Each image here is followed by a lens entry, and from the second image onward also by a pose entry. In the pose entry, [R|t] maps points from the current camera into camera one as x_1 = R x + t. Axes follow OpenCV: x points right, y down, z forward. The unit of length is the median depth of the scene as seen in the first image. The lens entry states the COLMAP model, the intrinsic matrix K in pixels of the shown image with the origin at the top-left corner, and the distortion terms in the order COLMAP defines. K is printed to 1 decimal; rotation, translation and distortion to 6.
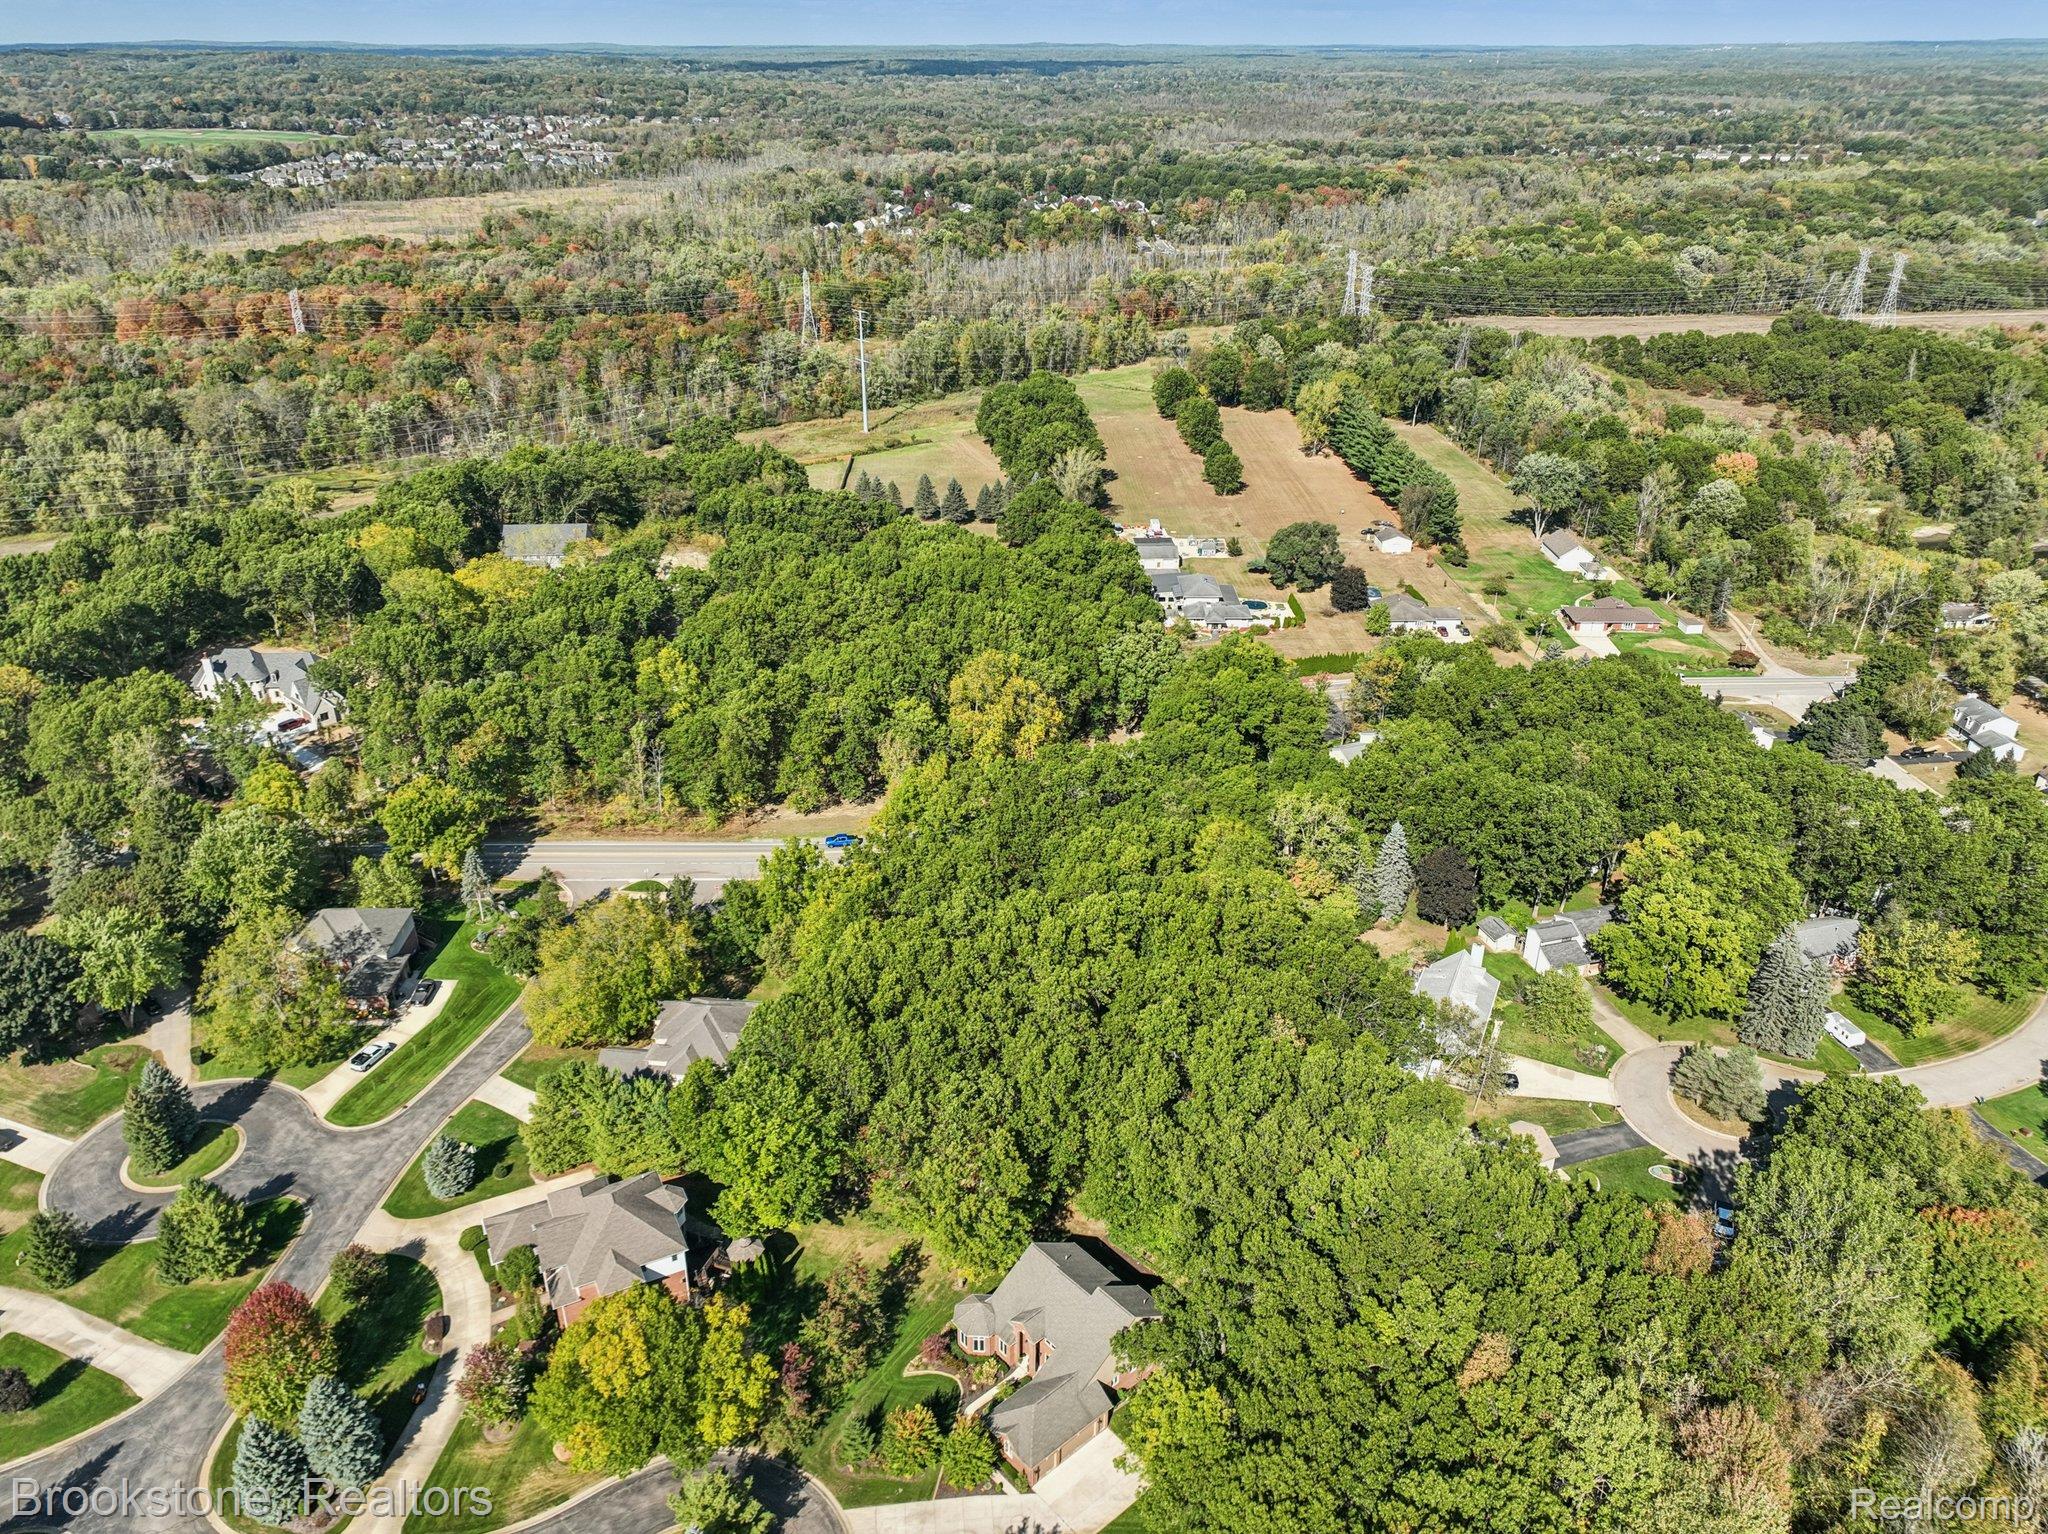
lens RADIAL K [[1444.6, 0, 1024.0], [0, 1444.6, 767.0], [0, 0, 1]] dist [0.004930, -0.003288]
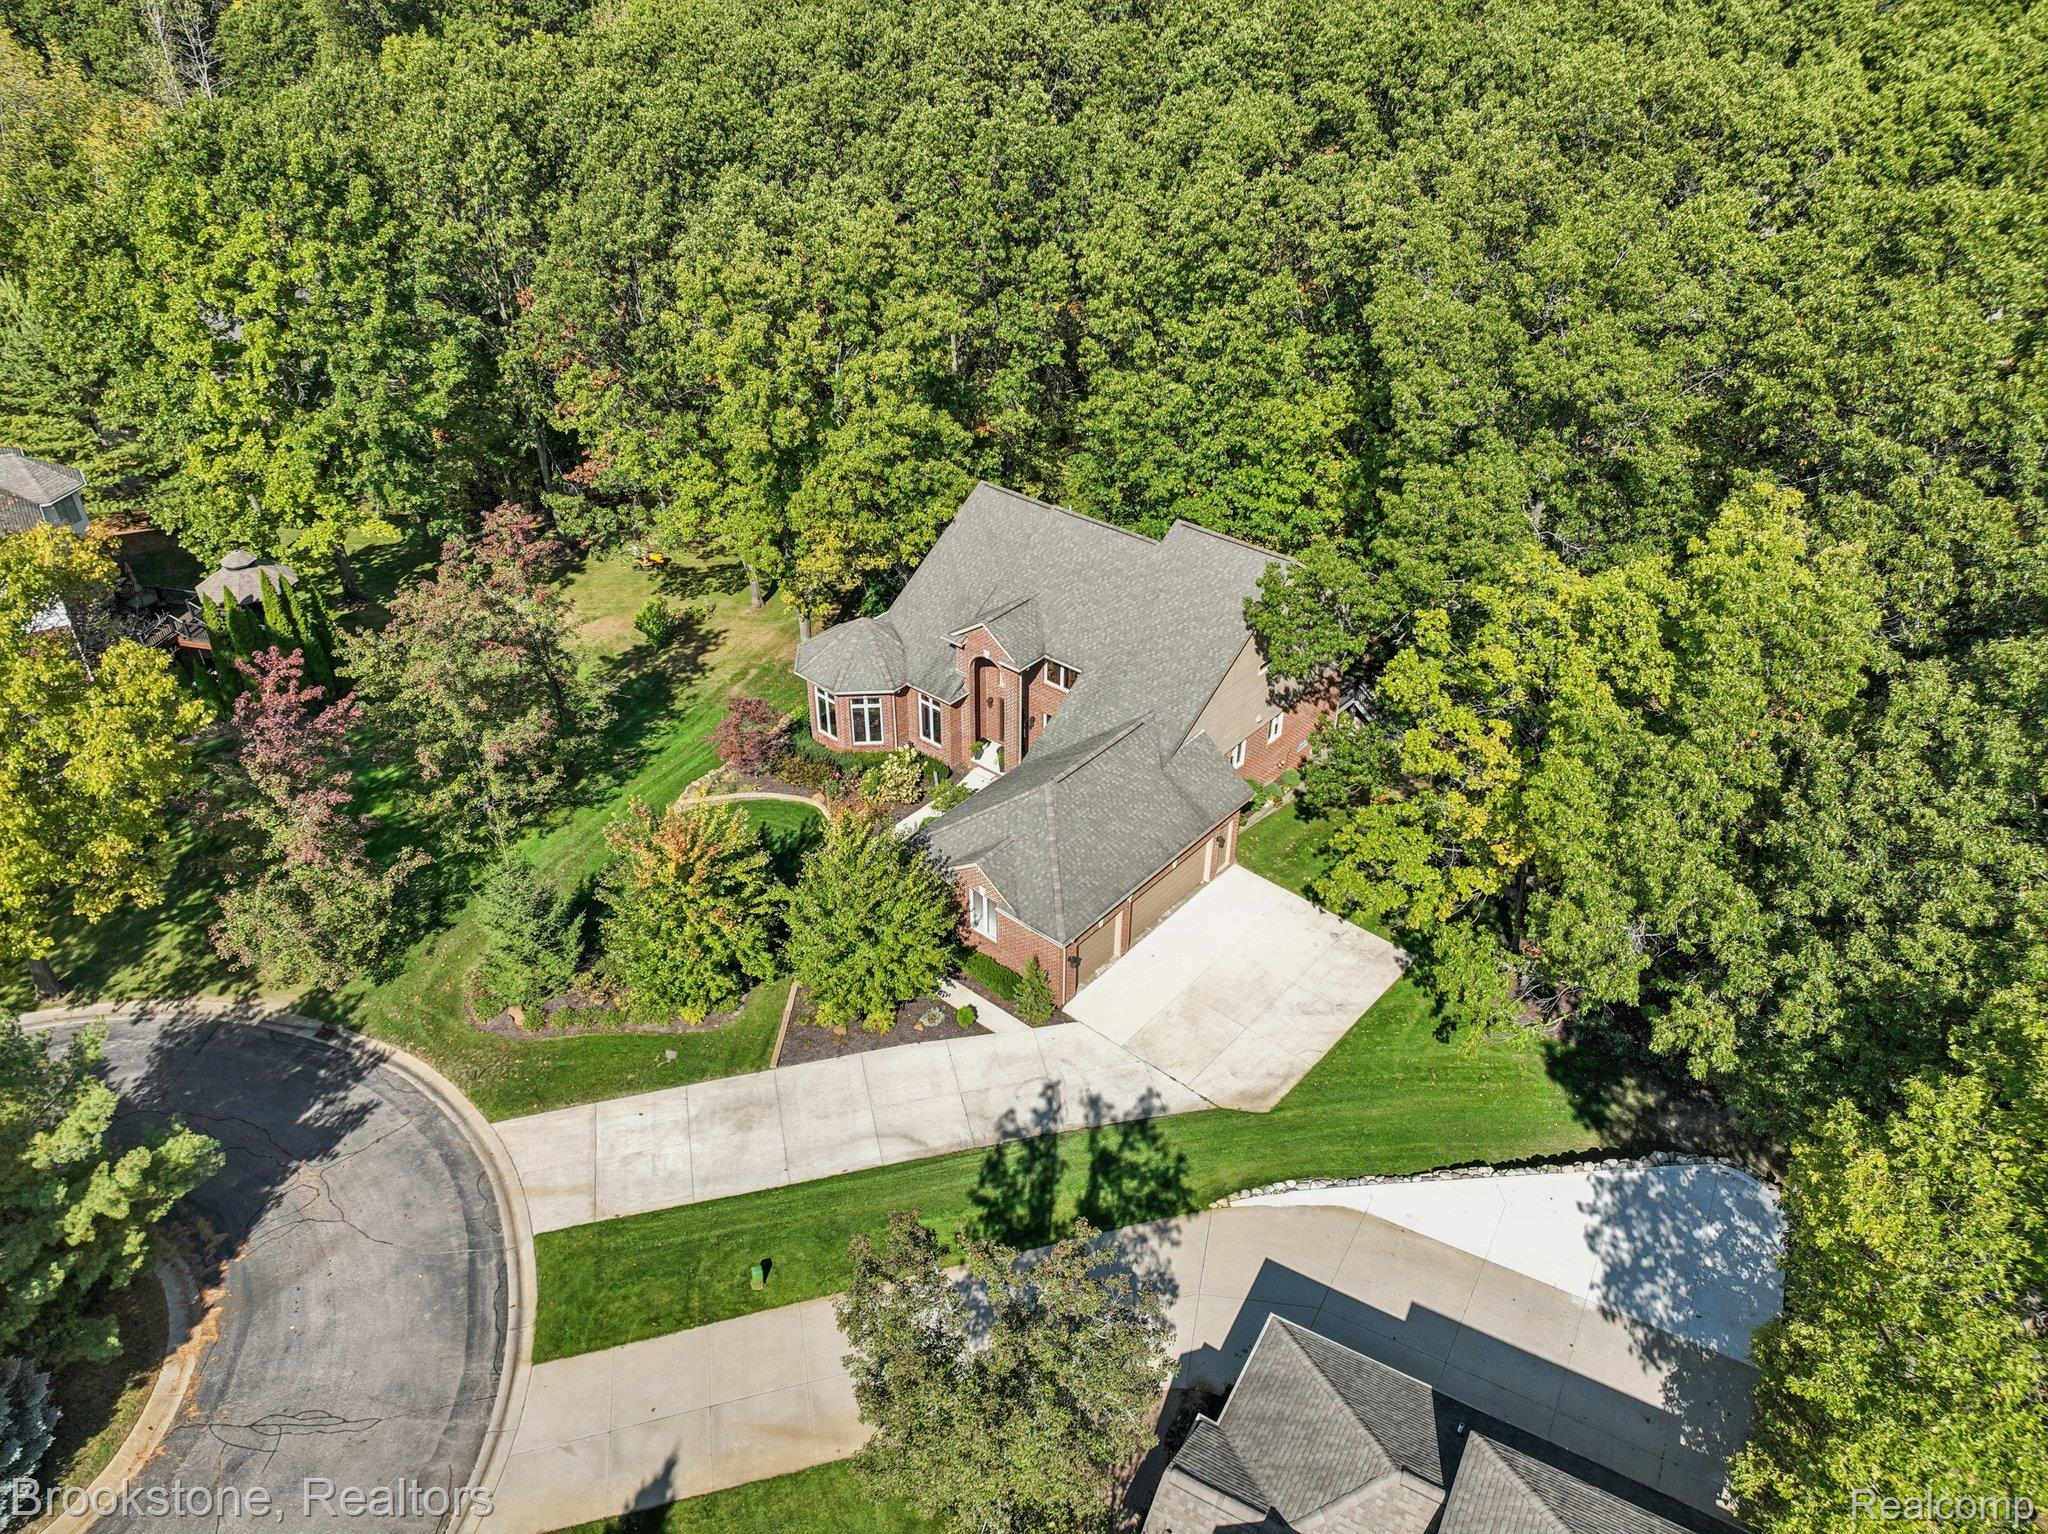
lens RADIAL K [[1444.6, 0, 1024.0], [0, 1444.6, 767.0], [0, 0, 1]] dist [0.004930, -0.003288]
pose [[0.989367, -0.078575, 0.122386, -0.039843], [0.062415, 0.989456, 0.130697, 0.387669], [-0.131365, -0.121668, 0.983839, 0.657267]]
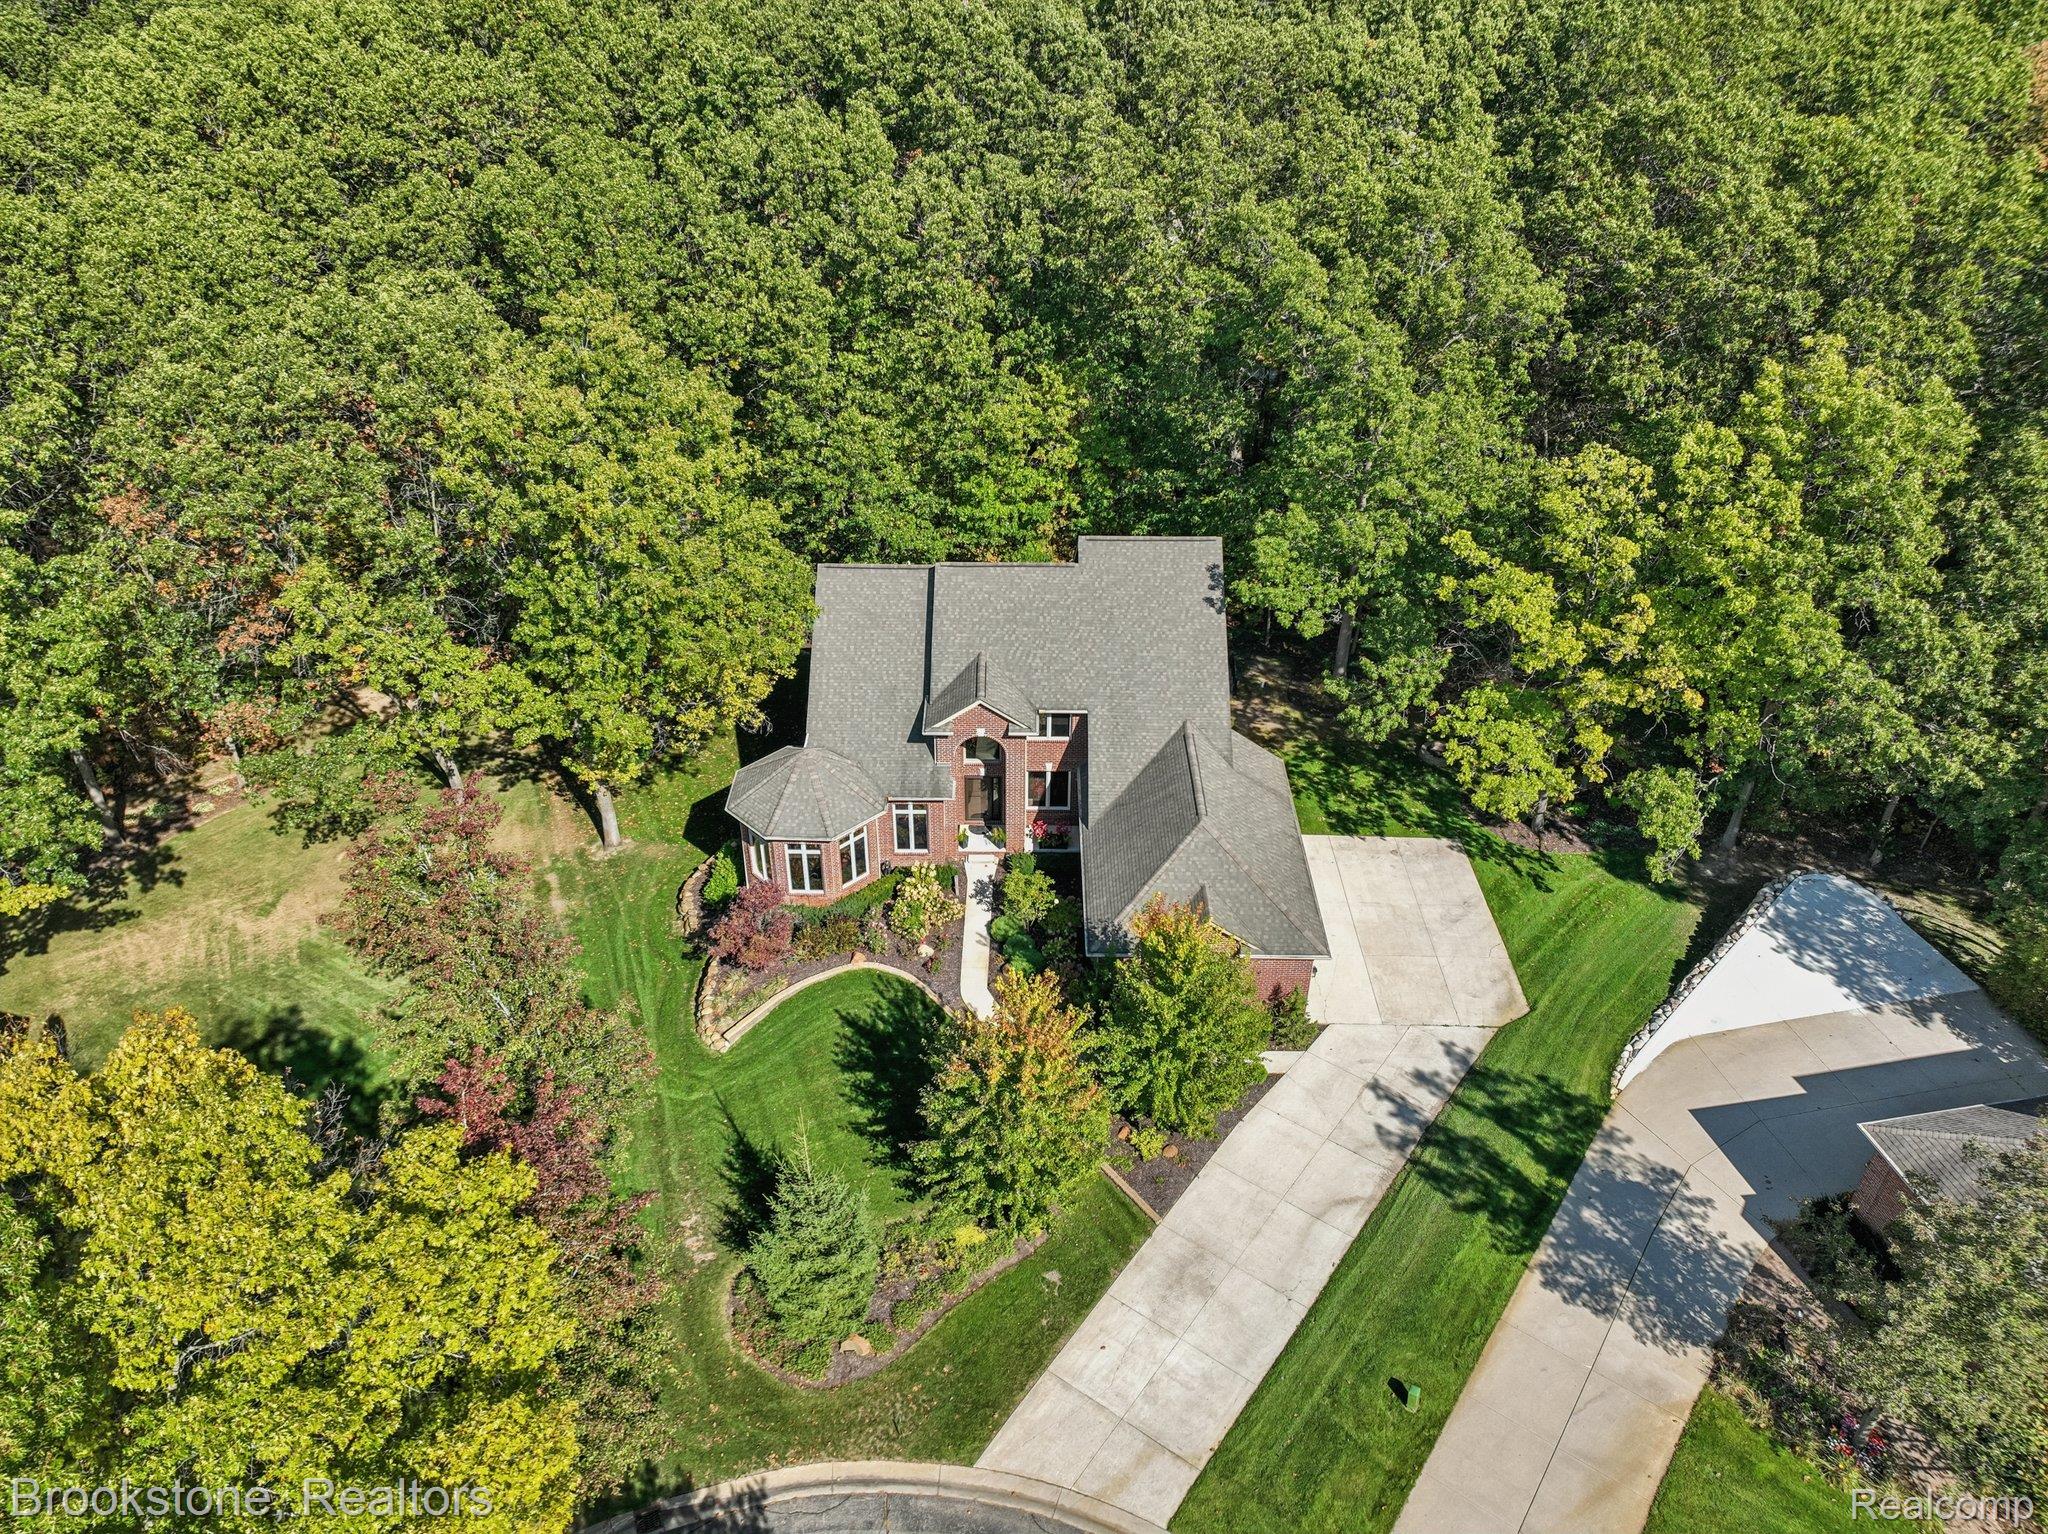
lens RADIAL K [[1444.6, 0, 1024.0], [0, 1444.6, 767.0], [0, 0, 1]] dist [0.004930, -0.003288]
pose [[0.659135, -0.420852, 0.623237, -0.217423], [0.336167, 0.906225, 0.256415, 0.328321], [-0.672706, 0.040500, 0.738801, 0.773343]]
